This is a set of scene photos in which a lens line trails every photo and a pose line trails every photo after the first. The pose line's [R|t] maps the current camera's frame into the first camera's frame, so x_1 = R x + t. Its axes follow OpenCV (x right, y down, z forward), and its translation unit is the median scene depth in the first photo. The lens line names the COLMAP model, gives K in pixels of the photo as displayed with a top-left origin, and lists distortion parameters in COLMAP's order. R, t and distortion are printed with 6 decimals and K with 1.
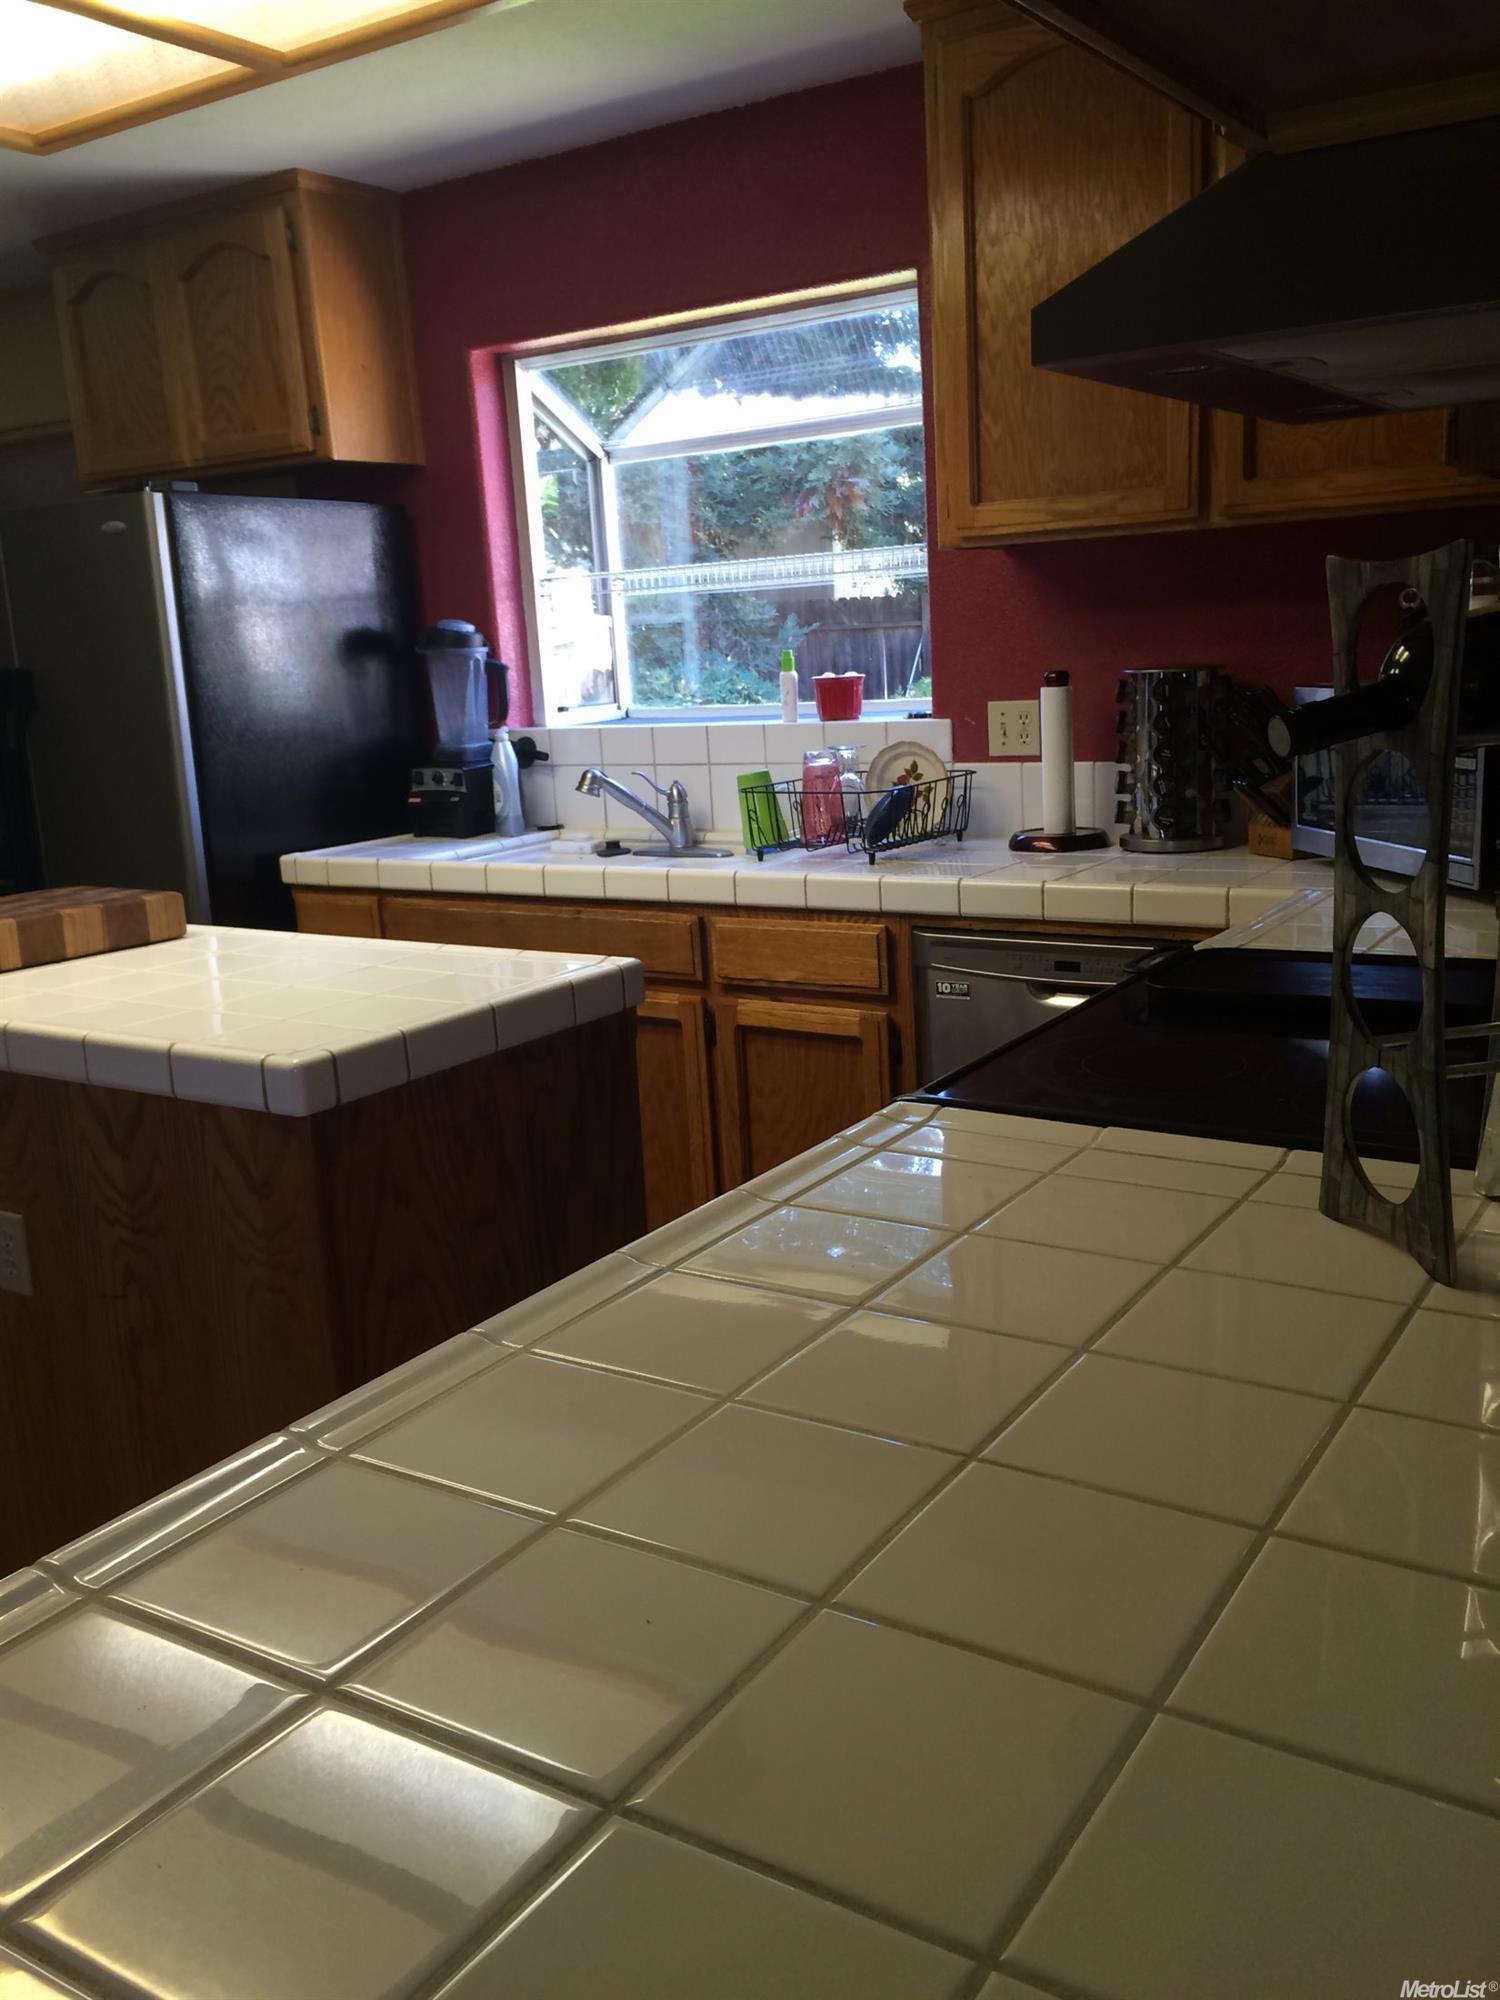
lens RADIAL K [[1696.4, 0, 757.5], [0, 1696.4, 999.2], [0, 0, 1]] dist [0.071135, -0.080733]
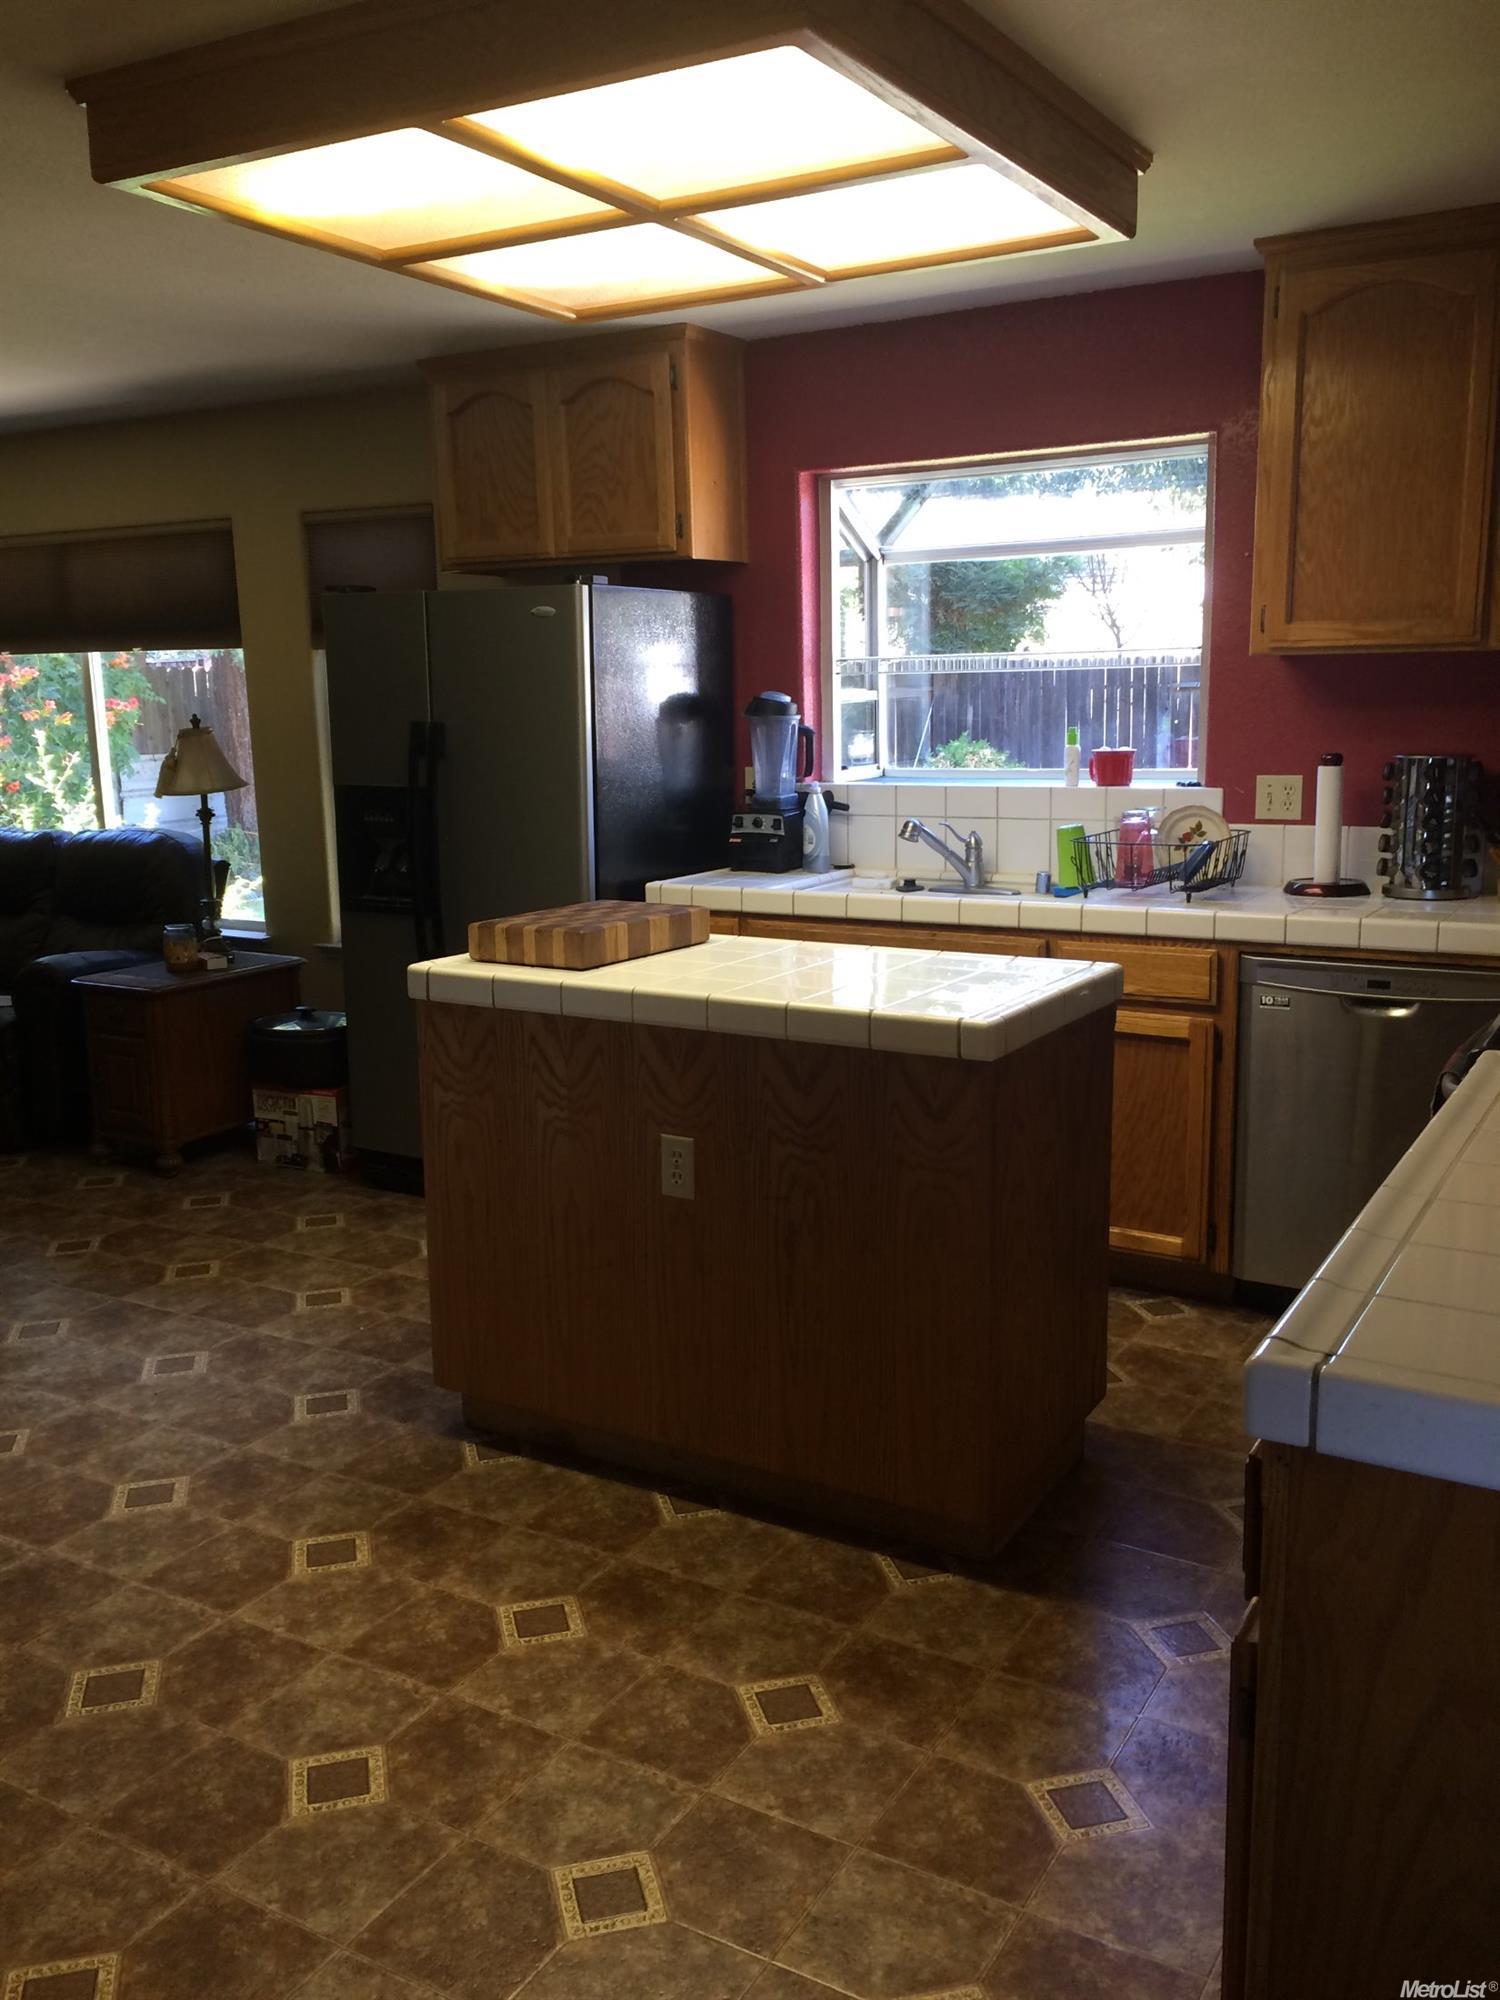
lens RADIAL K [[1696.4, 0, 747.4], [0, 1696.4, 1001.5], [0, 0, 1]] dist [0.071135, -0.080733]
pose [[0.998415, 0.027766, 0.048945, -0.294387], [-0.026365, 0.999230, -0.029061, 0.036008], [-0.049714, 0.027724, 0.998379, -0.220660]]
